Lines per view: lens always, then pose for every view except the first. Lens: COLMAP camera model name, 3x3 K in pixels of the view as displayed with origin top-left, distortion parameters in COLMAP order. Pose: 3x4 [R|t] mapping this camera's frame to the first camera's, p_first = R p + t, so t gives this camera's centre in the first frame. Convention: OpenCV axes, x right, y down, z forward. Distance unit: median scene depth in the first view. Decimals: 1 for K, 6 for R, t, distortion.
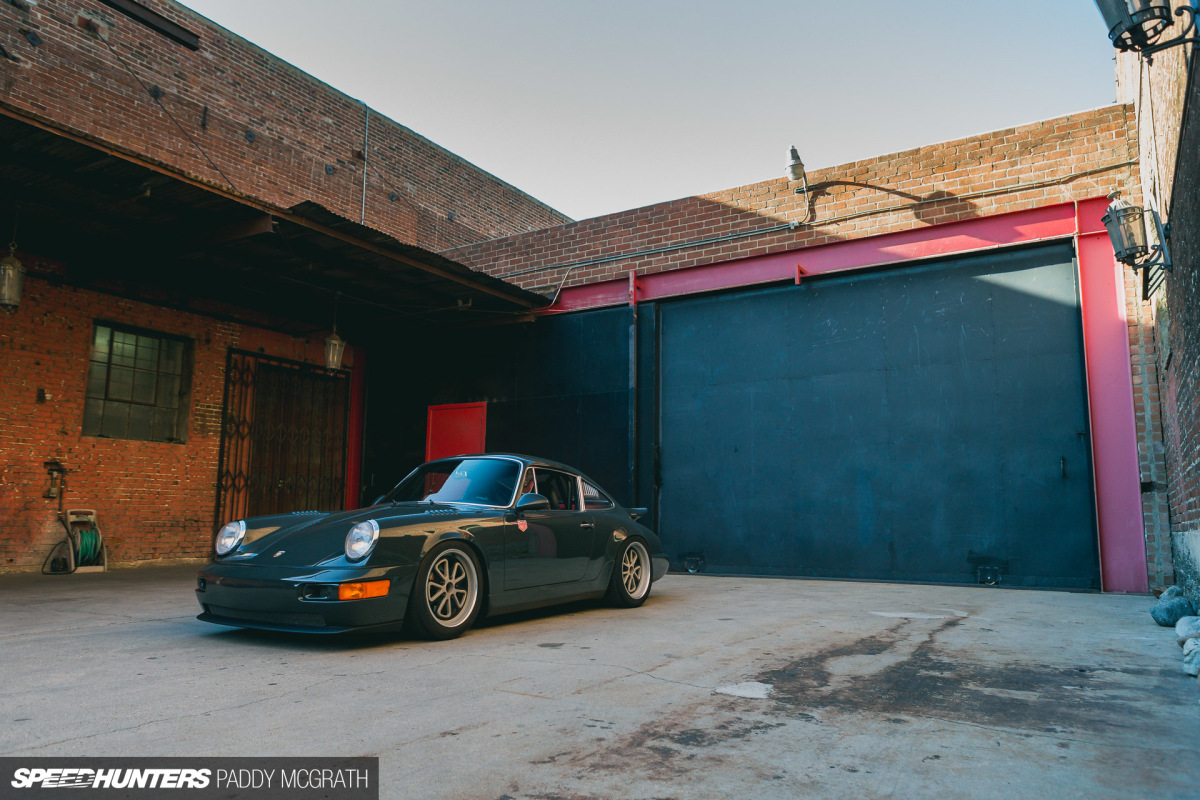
lens RADIAL K [[825.0, 0, 583.1], [0, 825.0, 400.3], [0, 0, 1]] dist [-0.030033, 0.022508]
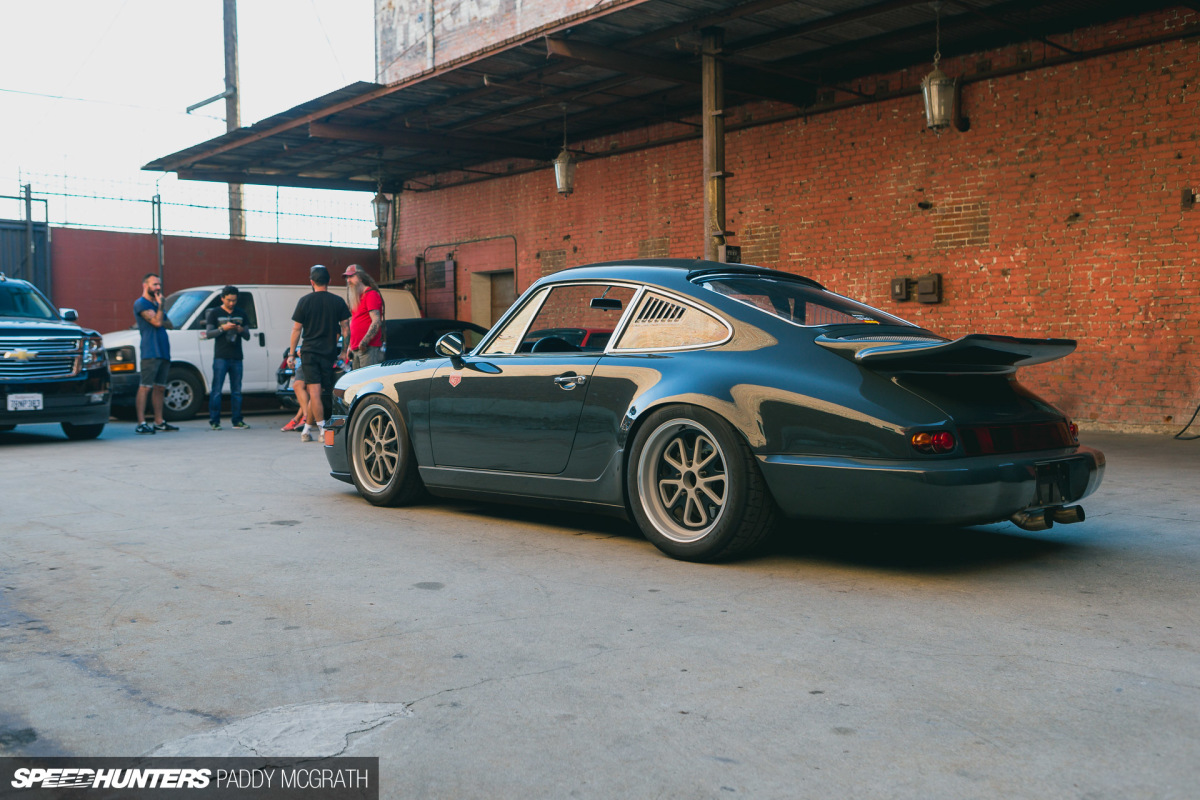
lens RADIAL K [[1112.0, 0, 601.9], [0, 1112.0, 388.8], [0, 0, 1]] dist [0.007838, 0.000000]
pose [[-0.257096, 0.025456, -0.966051, 0.450417], [0.143360, 0.989597, -0.012076, 0.100950], [0.955693, -0.141597, -0.258071, 0.737457]]
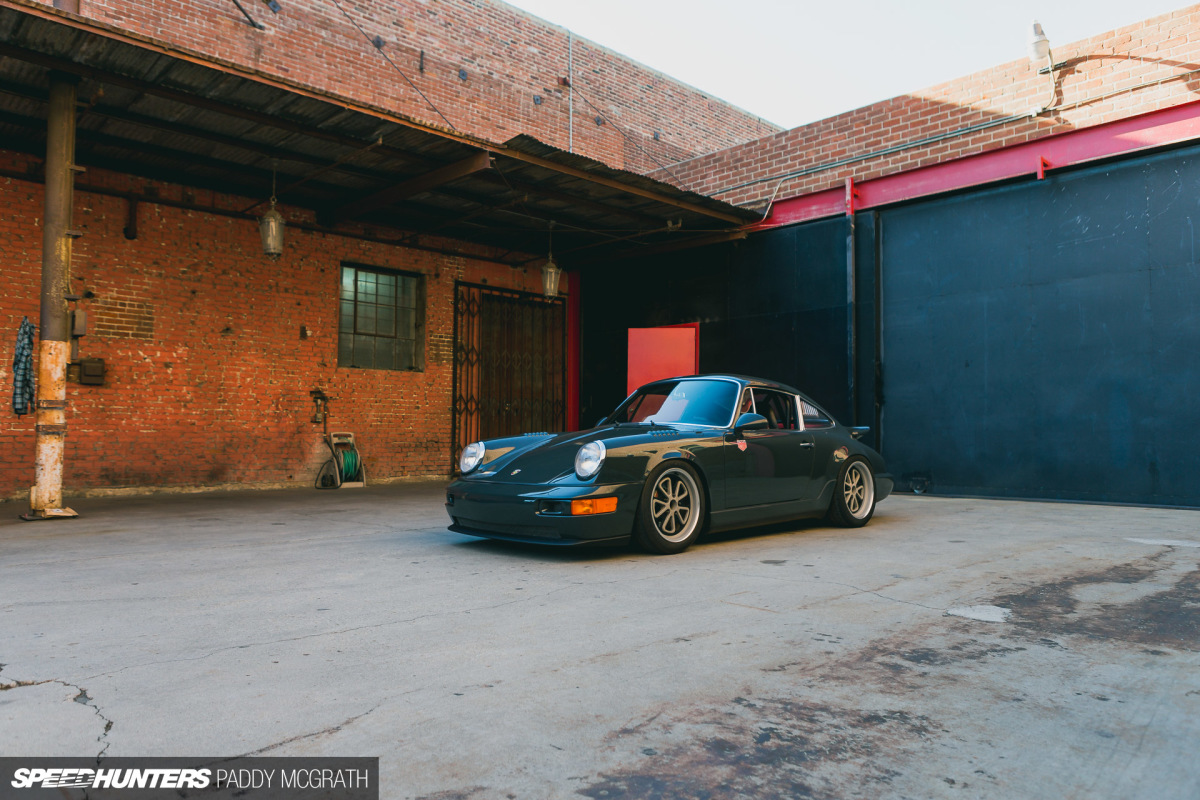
lens RADIAL K [[825.0, 0, 592.1], [0, 825.0, 396.2], [0, 0, 1]] dist [-0.030033, 0.022508]
pose [[0.970046, -0.016367, -0.242370, -0.003190], [0.038566, 0.995450, 0.087129, -0.001818], [0.239841, -0.093866, 0.966264, -0.008466]]
